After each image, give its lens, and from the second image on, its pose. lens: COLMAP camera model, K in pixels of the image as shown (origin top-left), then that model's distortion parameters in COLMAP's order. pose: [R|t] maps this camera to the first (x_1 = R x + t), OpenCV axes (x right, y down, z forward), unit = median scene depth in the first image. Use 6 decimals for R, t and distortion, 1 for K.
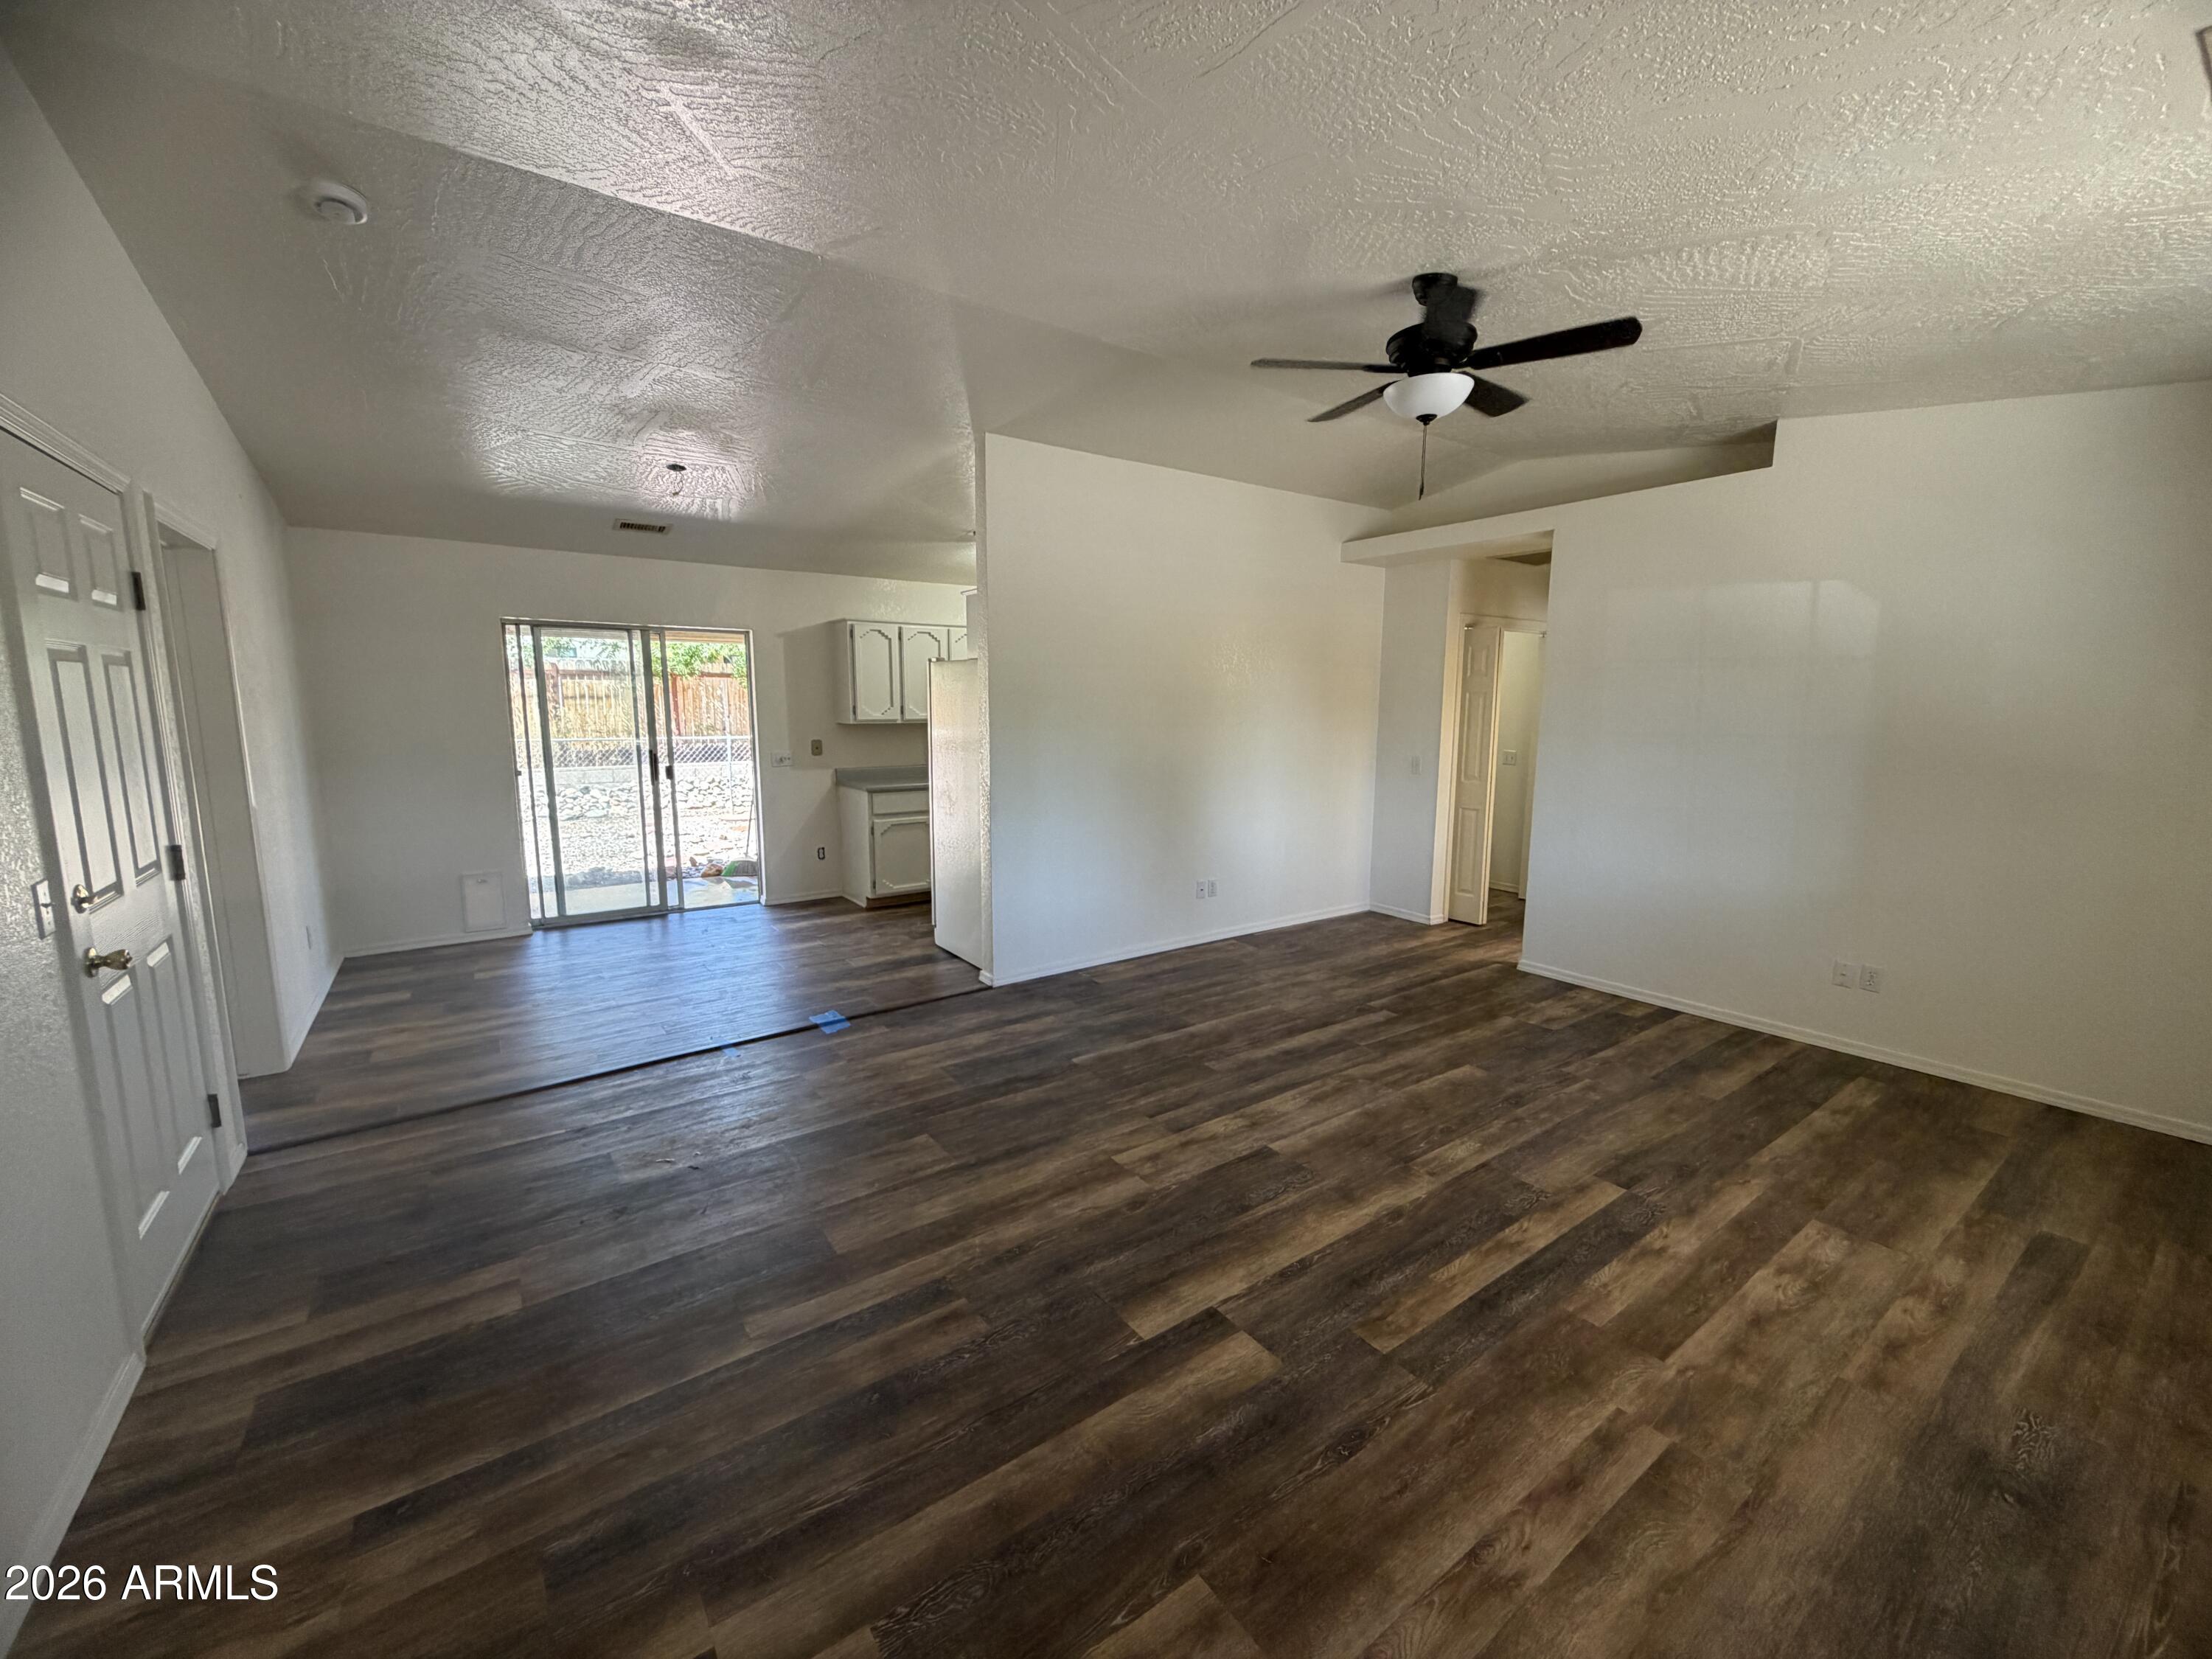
lens RADIAL K [[882.6, 0, 1101.2], [0, 882.6, 827.4], [0, 0, 1]] dist [-0.000106, -0.000288]
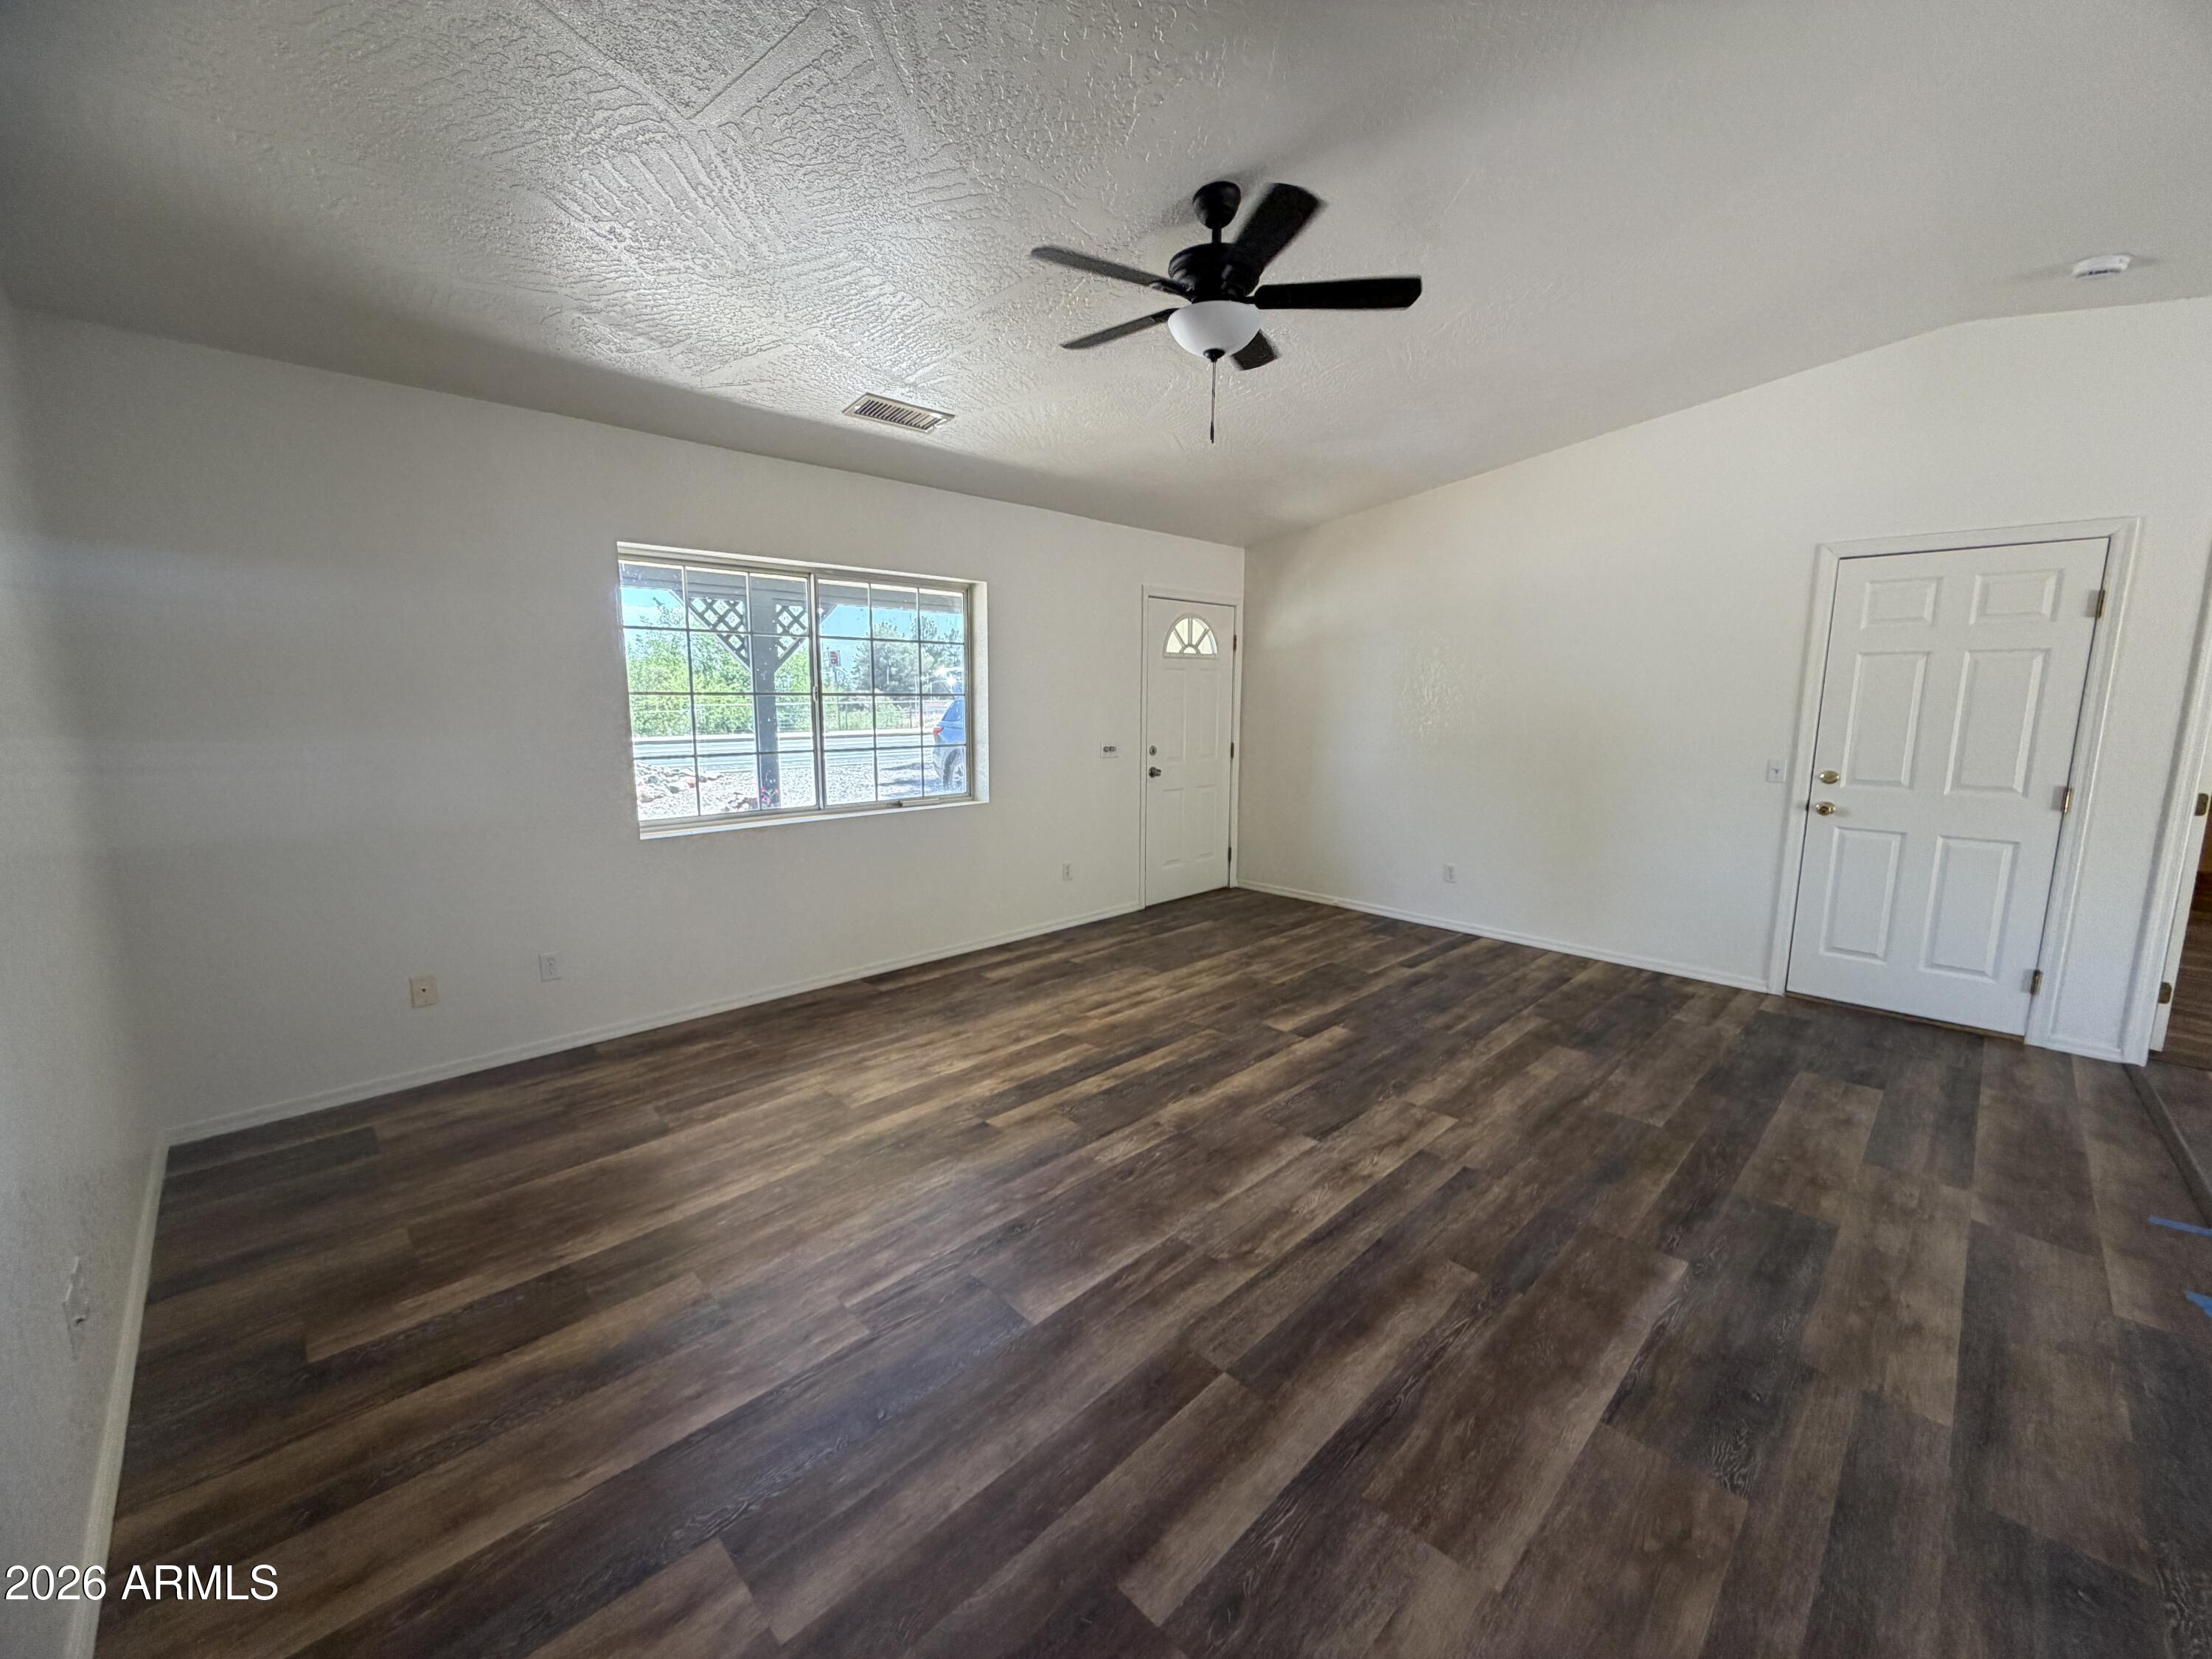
lens RADIAL K [[882.6, 0, 1101.2], [0, 882.6, 827.4], [0, 0, 1]] dist [-0.000106, -0.000288]
pose [[-0.988227, 0.014101, -0.152346, 0.567538], [-0.030843, 0.956939, 0.288645, -0.231204], [0.149857, 0.289945, -0.945238, 1.790392]]
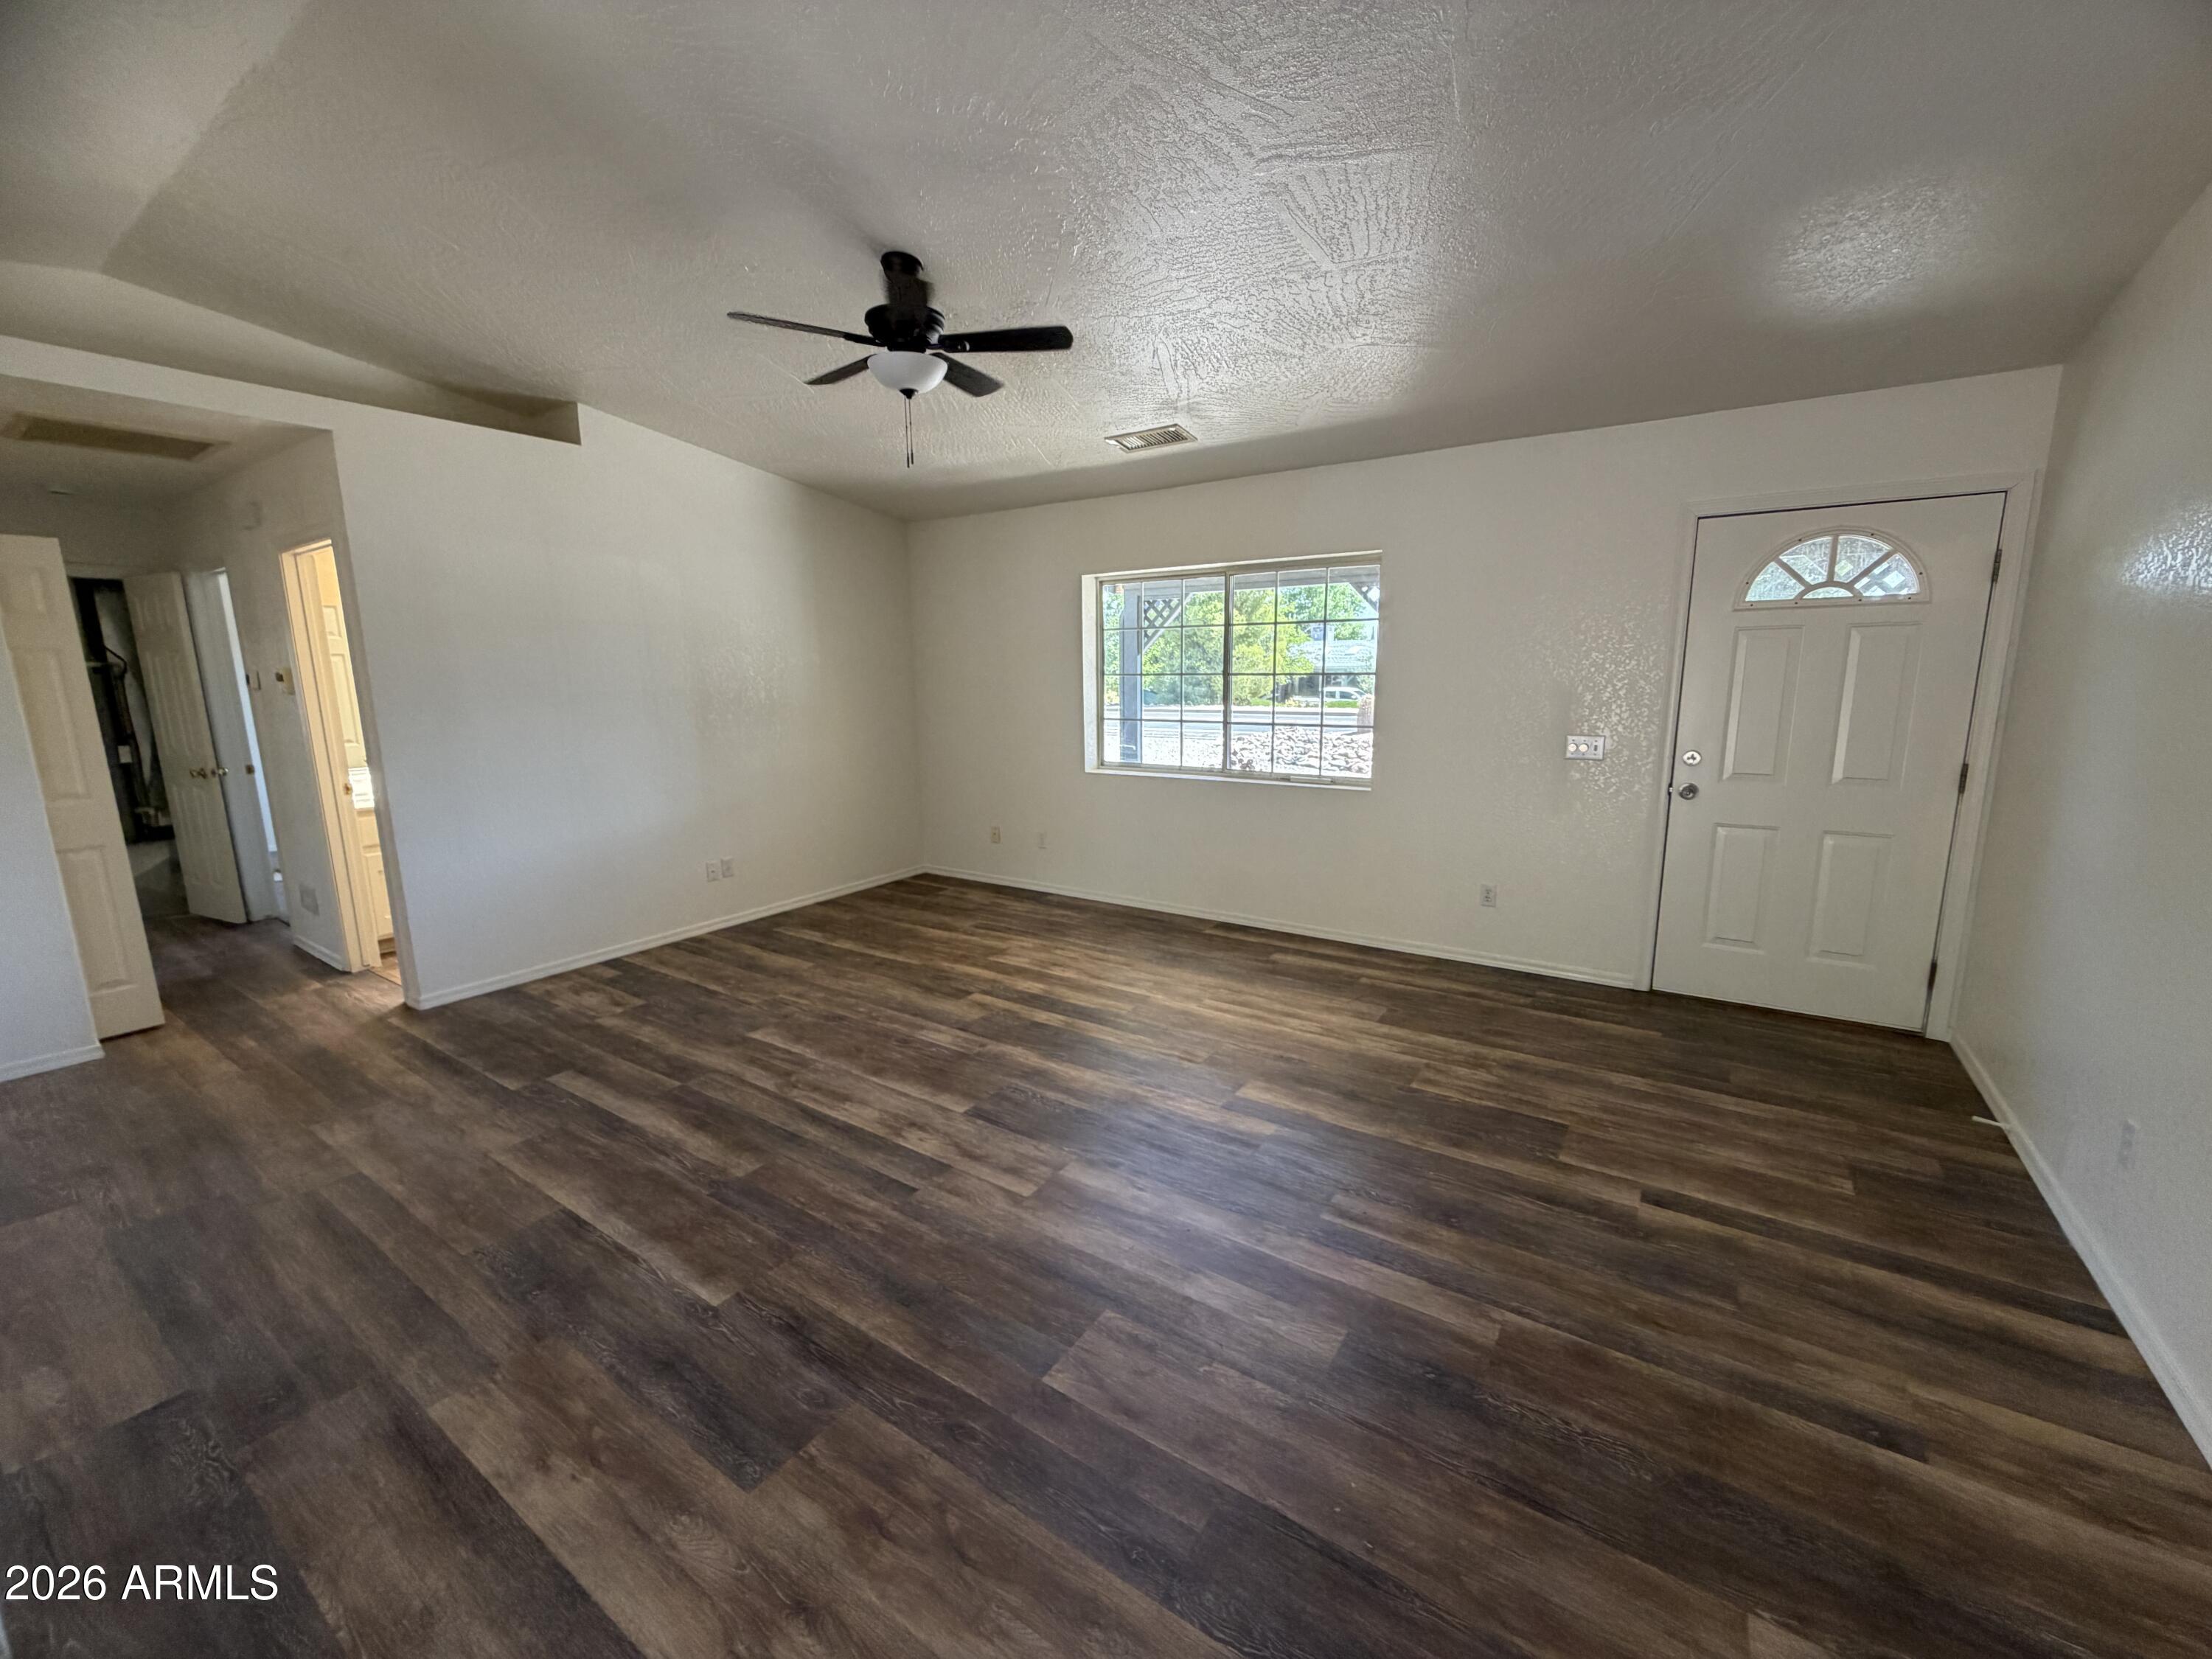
lens RADIAL K [[882.6, 0, 1101.2], [0, 882.6, 827.4], [0, 0, 1]] dist [-0.000106, -0.000288]
pose [[-0.346552, -0.166052, 0.923216, -0.726940], [0.142643, 0.963432, 0.226830, -0.146002], [-0.927122, 0.210299, -0.310193, 1.111822]]
